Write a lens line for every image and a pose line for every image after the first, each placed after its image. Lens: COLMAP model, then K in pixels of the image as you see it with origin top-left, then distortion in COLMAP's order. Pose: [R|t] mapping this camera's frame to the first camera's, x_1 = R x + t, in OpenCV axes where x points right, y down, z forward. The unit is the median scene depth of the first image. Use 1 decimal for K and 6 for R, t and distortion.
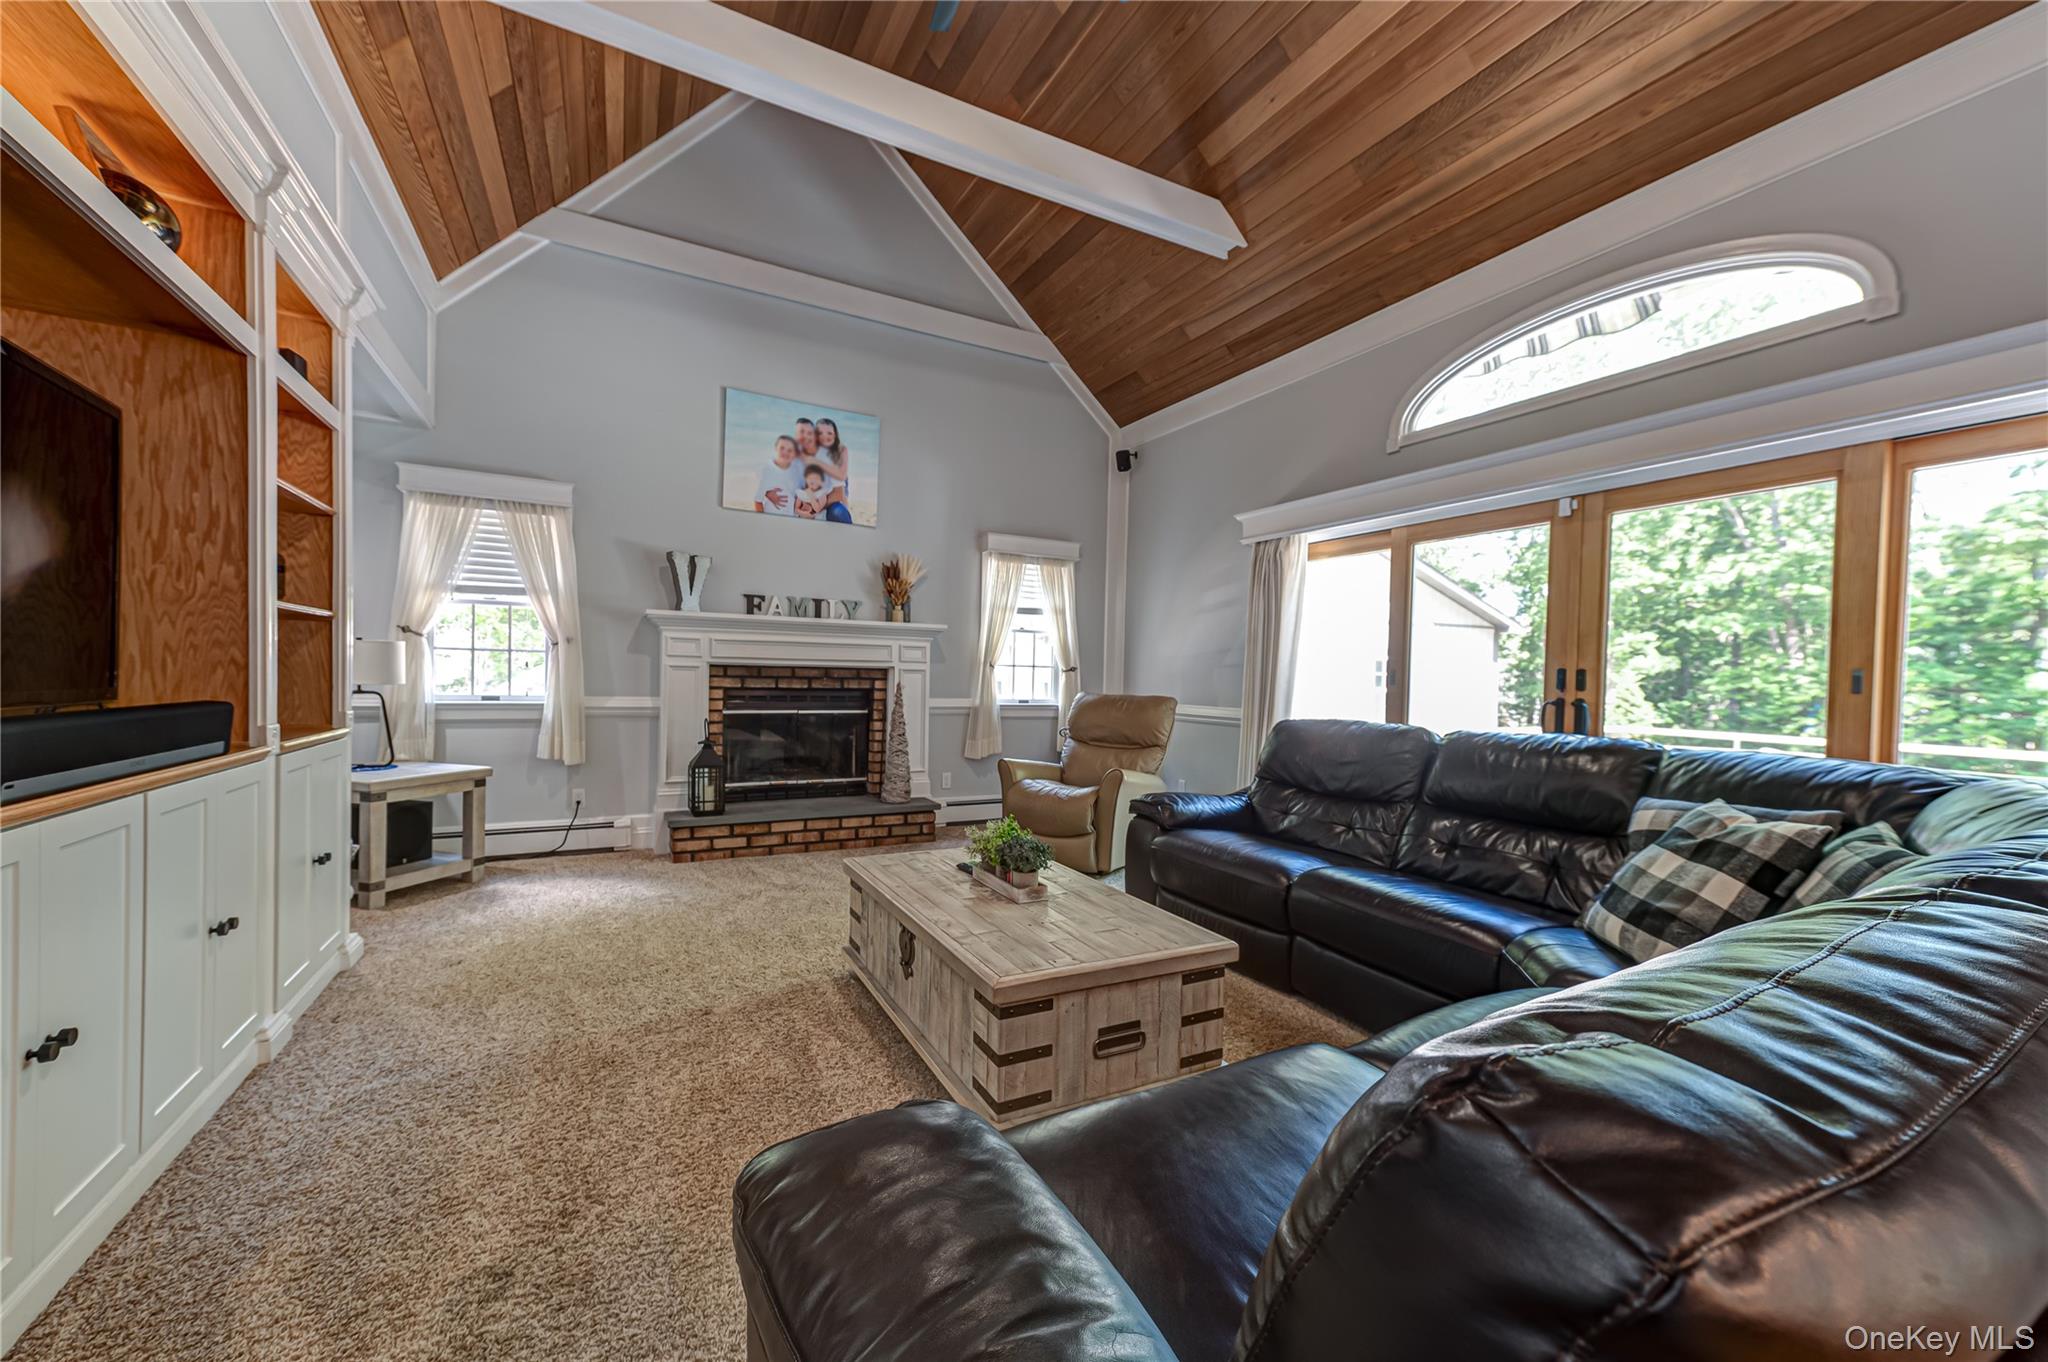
lens RADIAL K [[793.4, 0, 1019.7], [0, 793.4, 692.4], [0, 0, 1]] dist [0.016802, -0.000254]
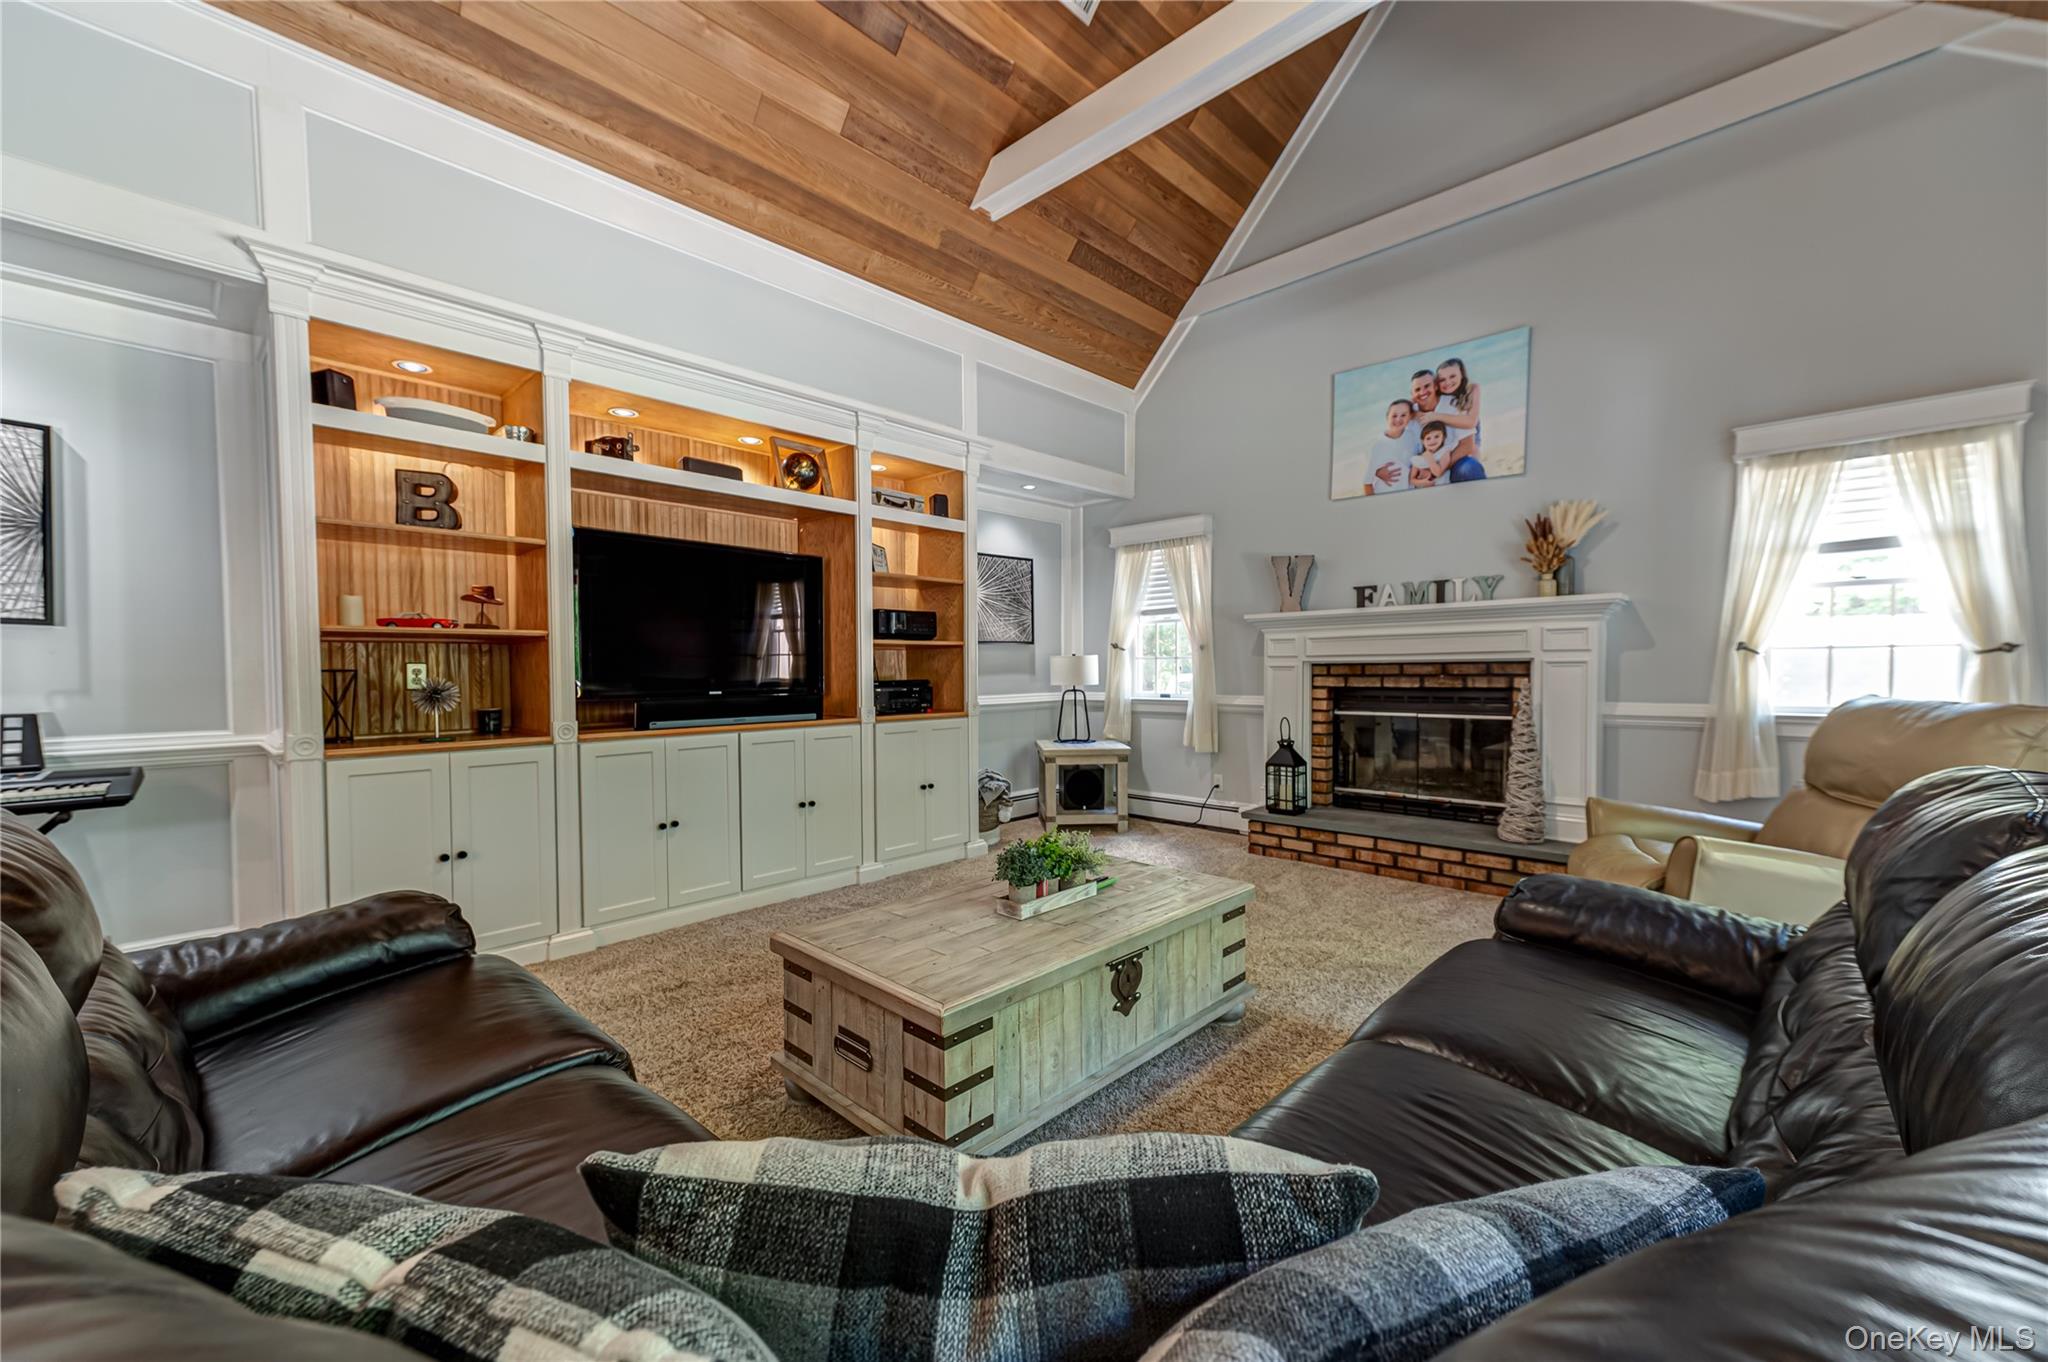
lens RADIAL K [[793.4, 0, 1019.7], [0, 793.4, 692.4], [0, 0, 1]] dist [0.016802, -0.000254]
pose [[0.316209, 0.004984, -0.948676, 0.425873], [-0.004754, 0.999982, 0.003669, -0.001298], [0.948678, 0.003350, 0.316227, 0.338722]]
